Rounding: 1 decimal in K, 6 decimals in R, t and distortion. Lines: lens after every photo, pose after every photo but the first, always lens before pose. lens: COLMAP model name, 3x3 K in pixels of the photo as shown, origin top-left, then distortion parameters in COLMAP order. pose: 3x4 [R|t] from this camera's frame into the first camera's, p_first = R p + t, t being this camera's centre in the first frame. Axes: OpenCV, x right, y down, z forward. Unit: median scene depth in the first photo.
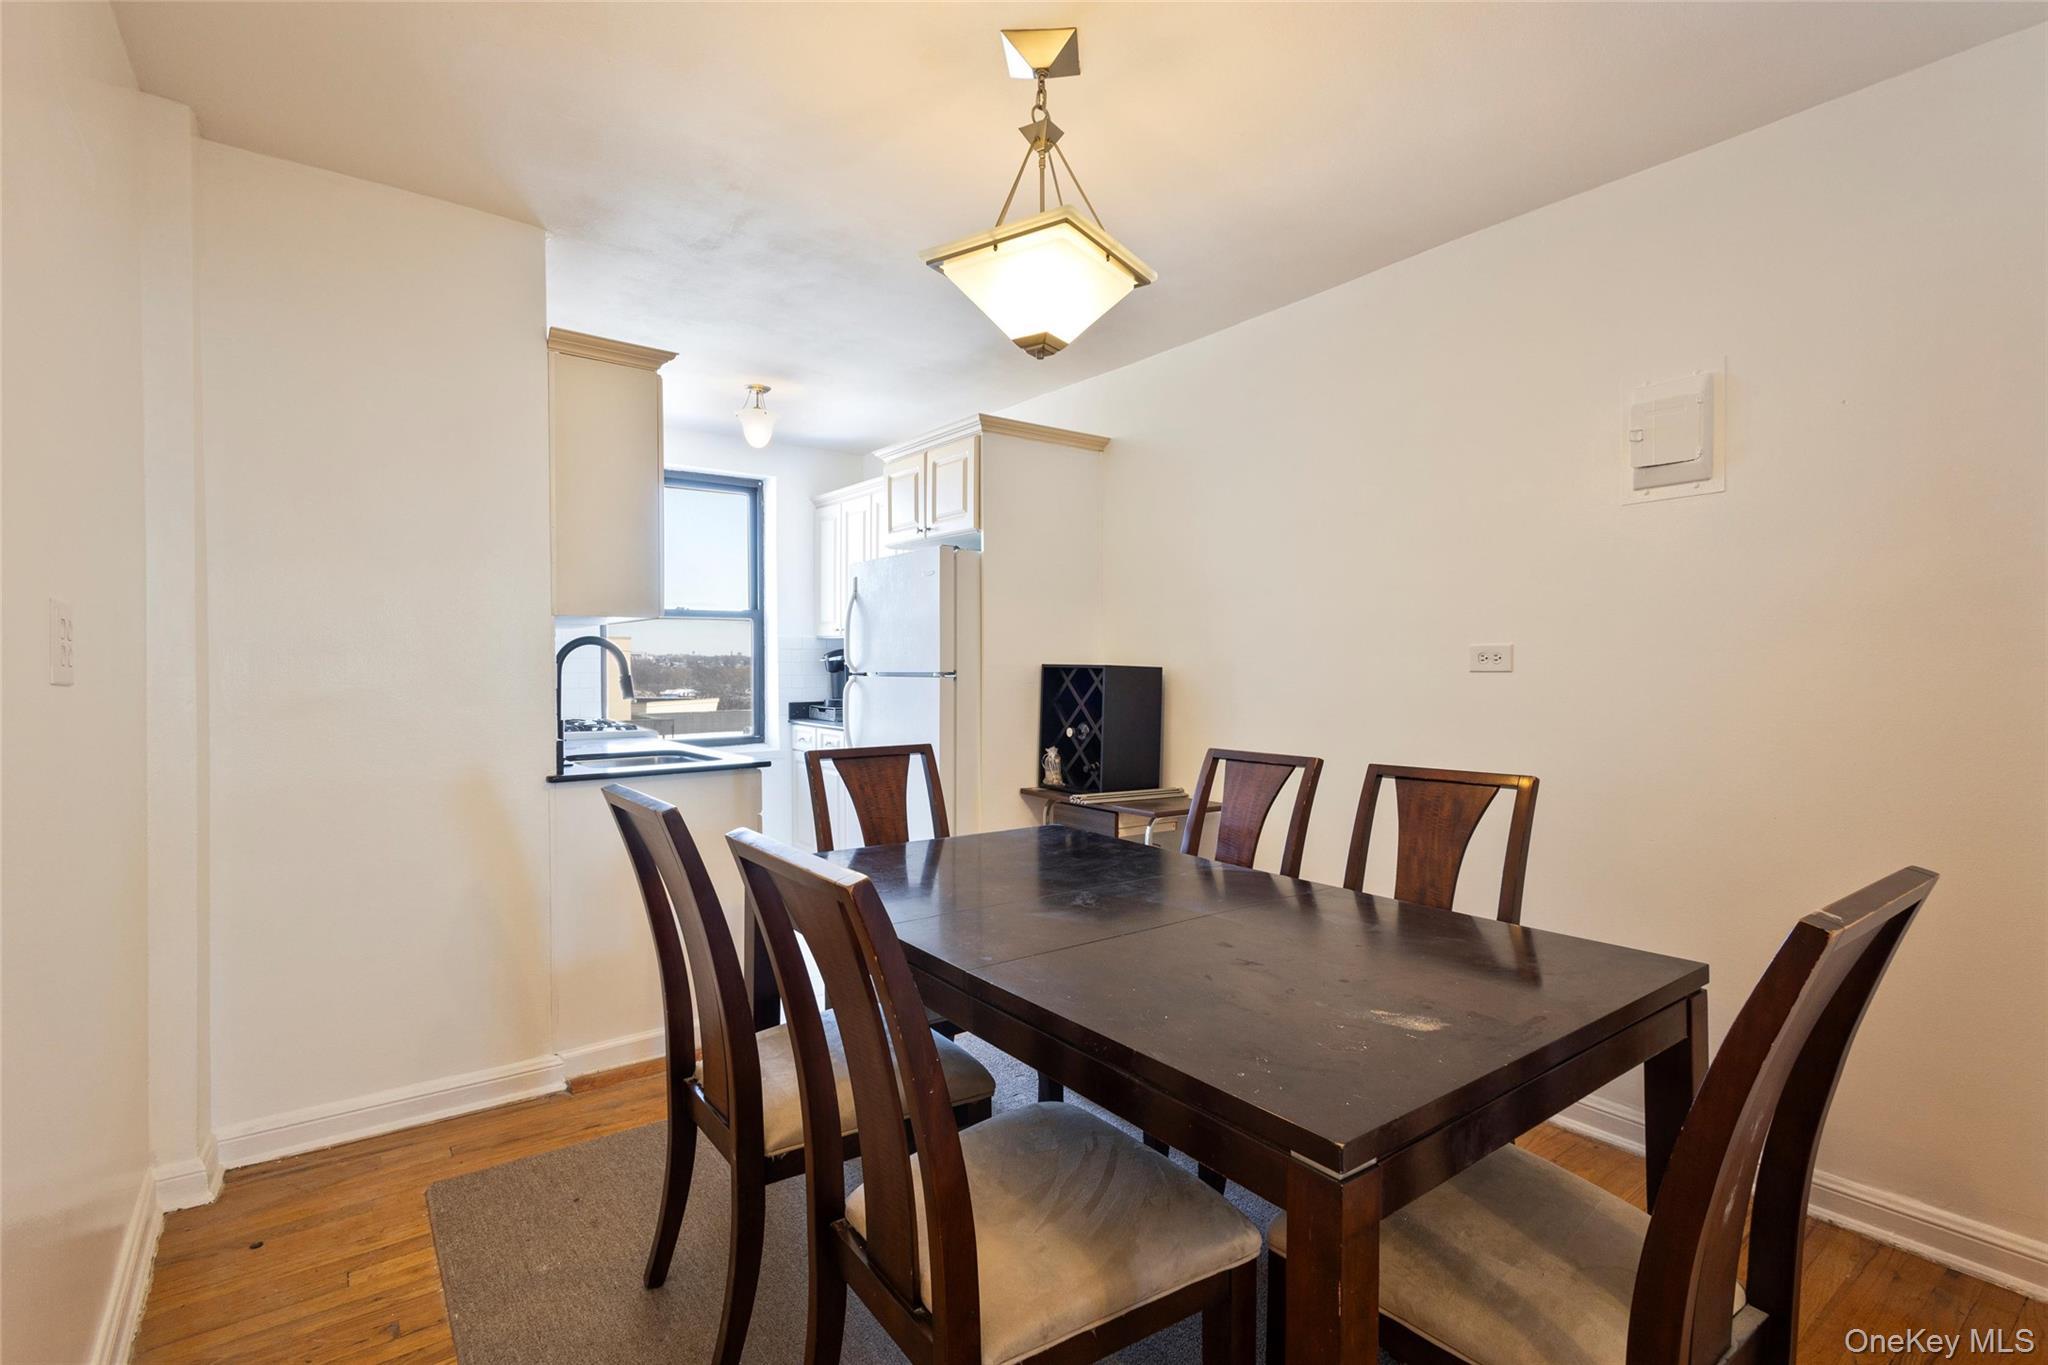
lens RADIAL K [[953.0, 0, 1010.8], [0, 953.0, 683.8], [0, 0, 1]] dist [0.016899, 0.000418]
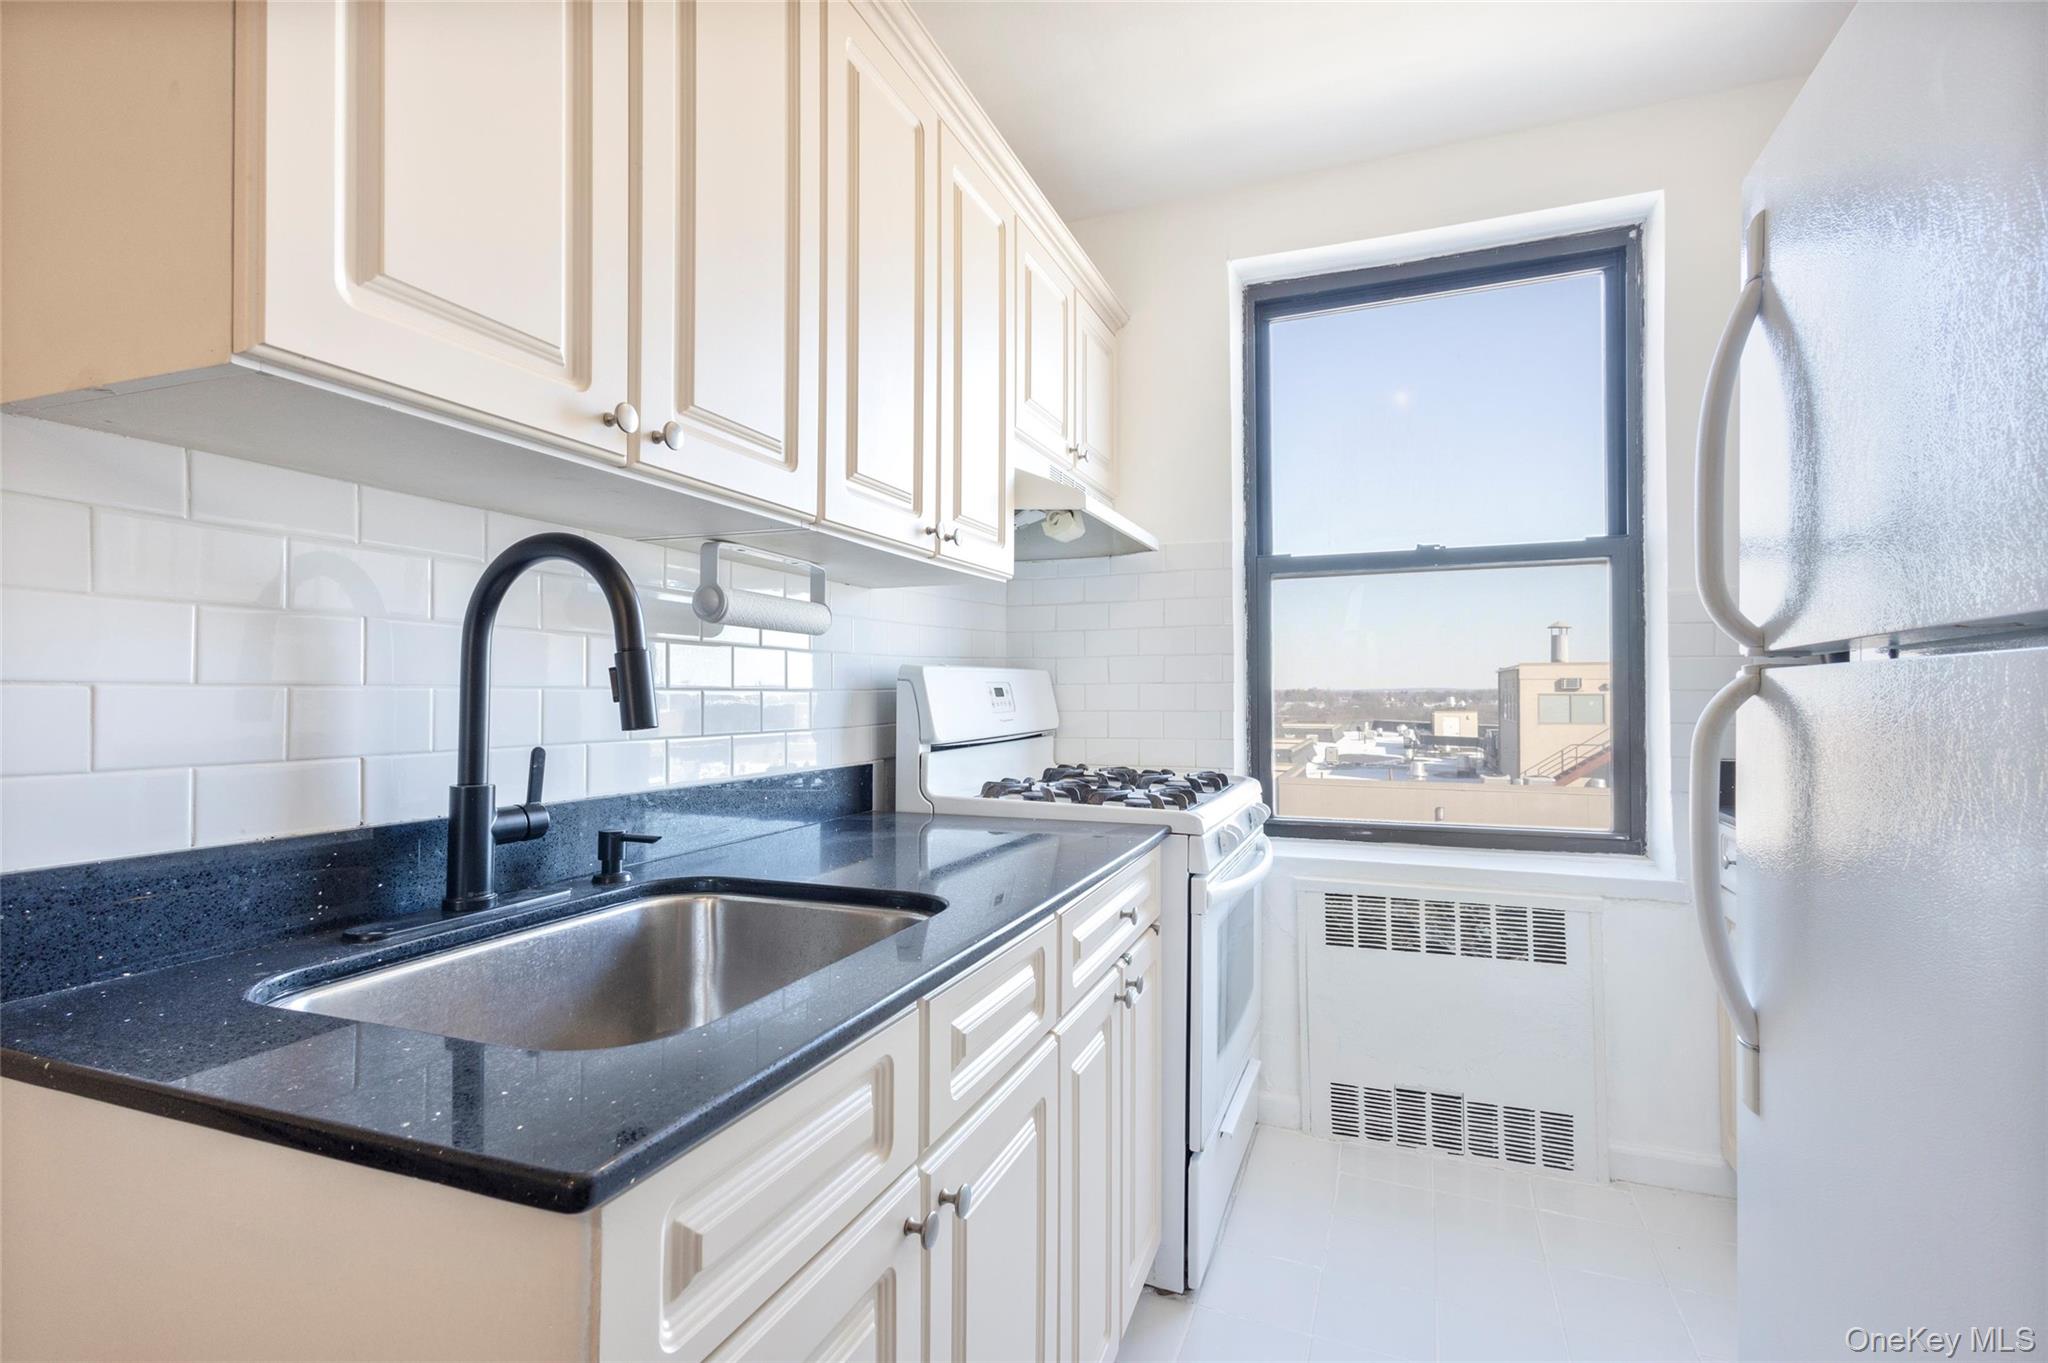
lens RADIAL K [[934.4, 0, 1011.2], [0, 934.4, 682.9], [0, 0, 1]] dist [0.013951, 0.000190]
pose [[0.513701, -0.010937, -0.857900, -0.074966], [-0.019801, 0.999501, -0.024599, 0.004525], [0.857741, 0.029623, 0.513228, 0.840319]]
